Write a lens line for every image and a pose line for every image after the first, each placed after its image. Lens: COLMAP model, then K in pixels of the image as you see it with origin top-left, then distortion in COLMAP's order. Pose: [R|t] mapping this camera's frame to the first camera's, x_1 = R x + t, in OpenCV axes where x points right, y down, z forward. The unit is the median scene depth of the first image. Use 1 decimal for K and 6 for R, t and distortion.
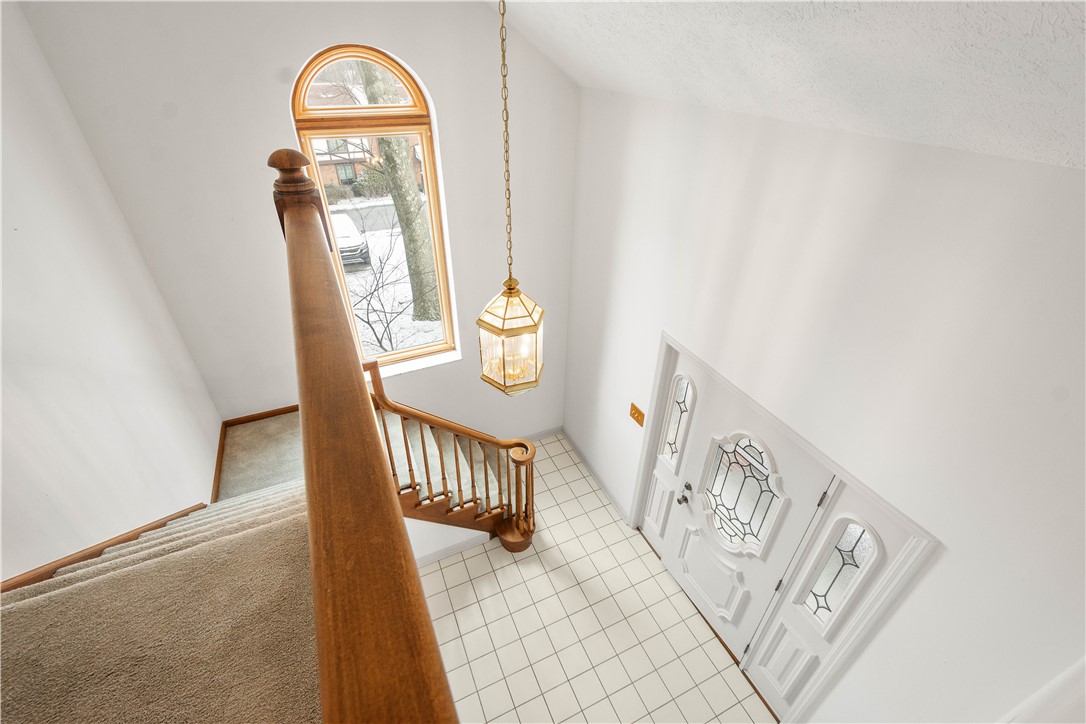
lens RADIAL K [[472.4, 0, 547.2], [0, 472.4, 368.6], [0, 0, 1]] dist [0.002762, 0.000127]
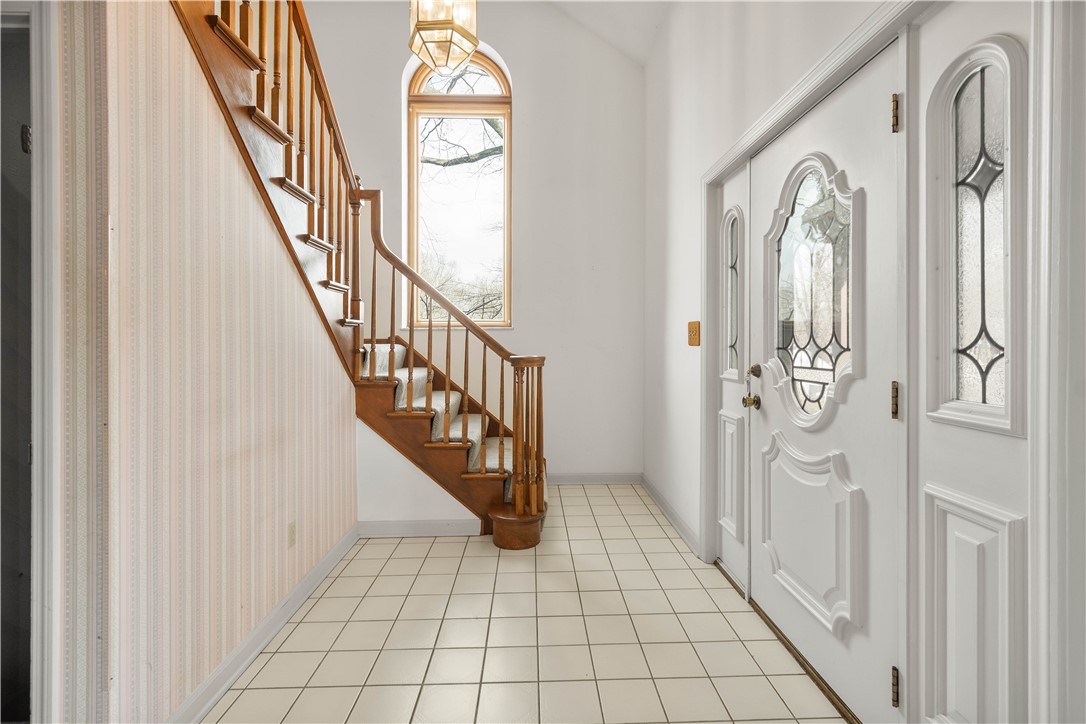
lens RADIAL K [[495.8, 0, 542.2], [0, 495.8, 336.7], [0, 0, 1]] dist [0.003516, -0.000169]
pose [[0.923812, -0.008536, -0.382752, 0.258324], [-0.210708, 0.823376, -0.526928, 0.529669], [0.319647, 0.567431, 0.758846, 0.357804]]
